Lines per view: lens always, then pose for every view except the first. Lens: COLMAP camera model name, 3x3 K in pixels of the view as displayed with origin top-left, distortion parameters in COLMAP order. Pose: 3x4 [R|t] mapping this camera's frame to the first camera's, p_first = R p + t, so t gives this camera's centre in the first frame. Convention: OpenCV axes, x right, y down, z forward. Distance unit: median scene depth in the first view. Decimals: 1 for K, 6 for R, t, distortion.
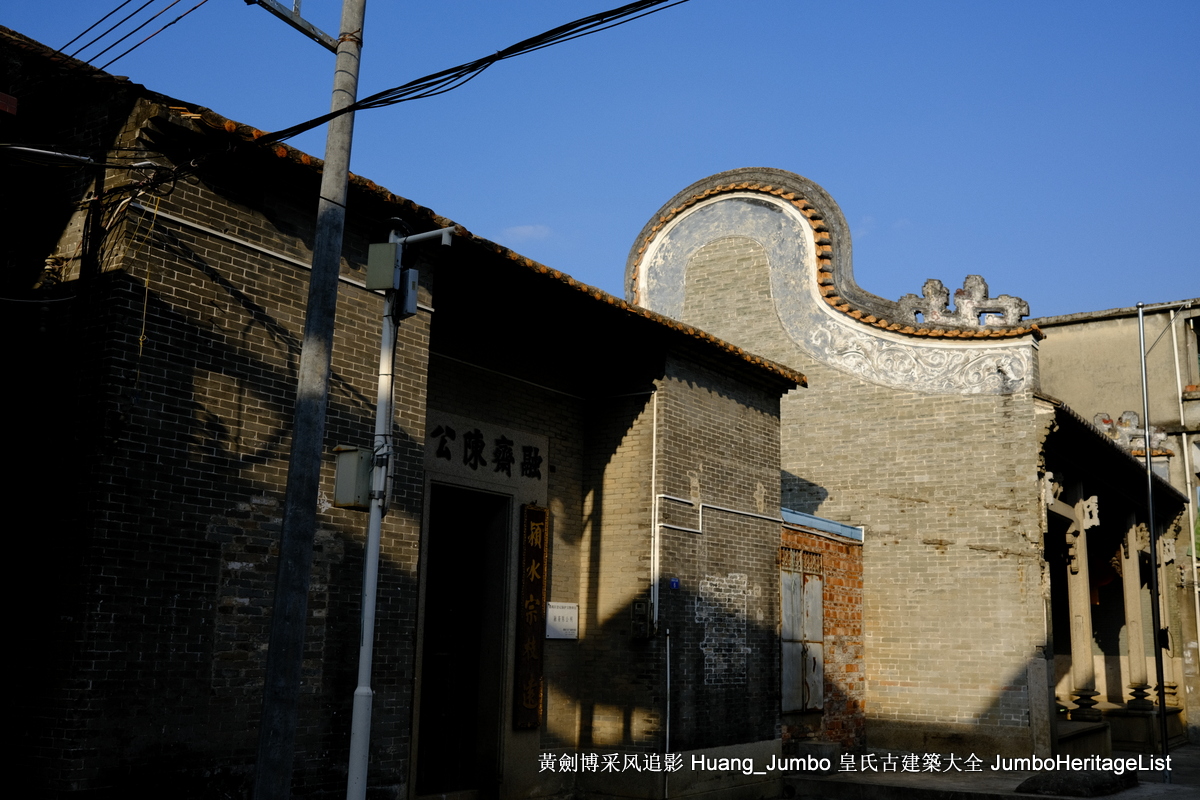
lens RADIAL K [[1204.8, 0, 600.0], [0, 1204.8, 400.0], [0, 0, 1]] dist [-0.063116, 0.143978]
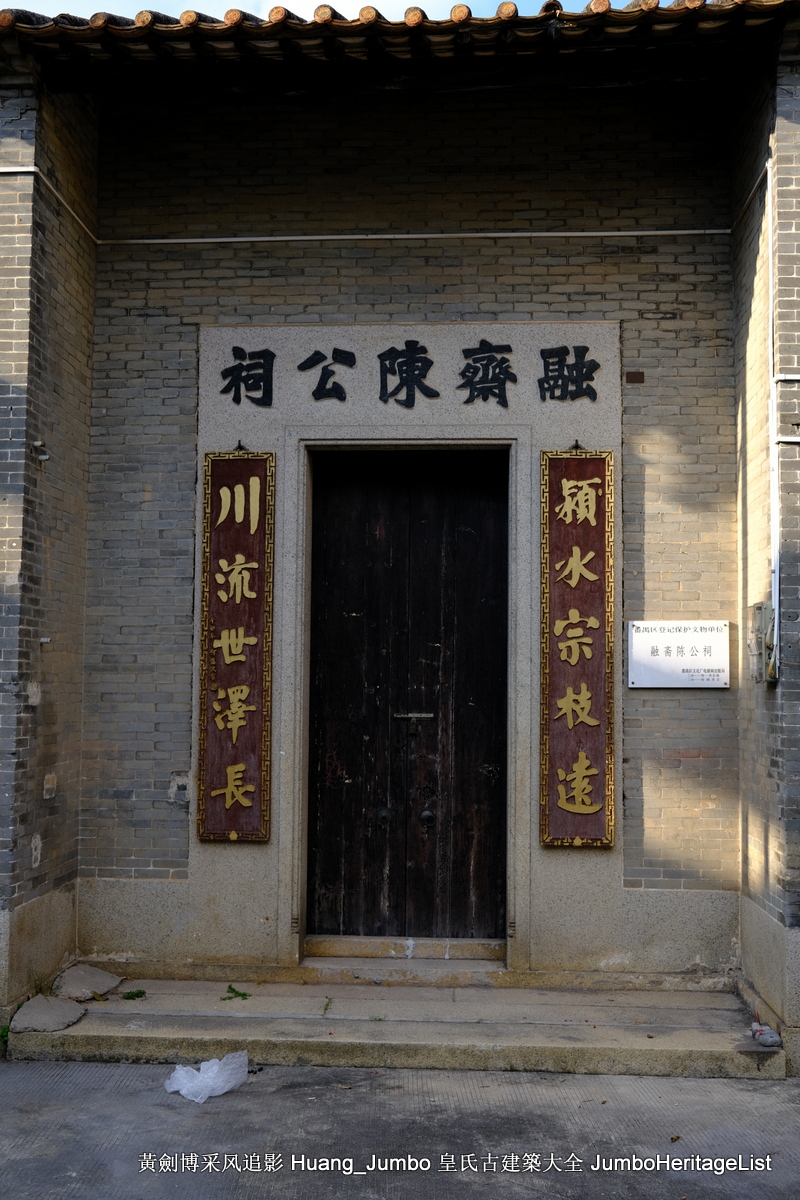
lens RADIAL K [[1204.8, 0, 400.0], [0, 1204.8, 600.0], [0, 0, 1]] dist [-0.063116, 0.143978]
pose [[0.501765, -0.081370, -0.861169, 0.376319], [0.173530, 0.984796, 0.008057, 0.137979], [0.847419, -0.153481, 0.508256, 0.646970]]
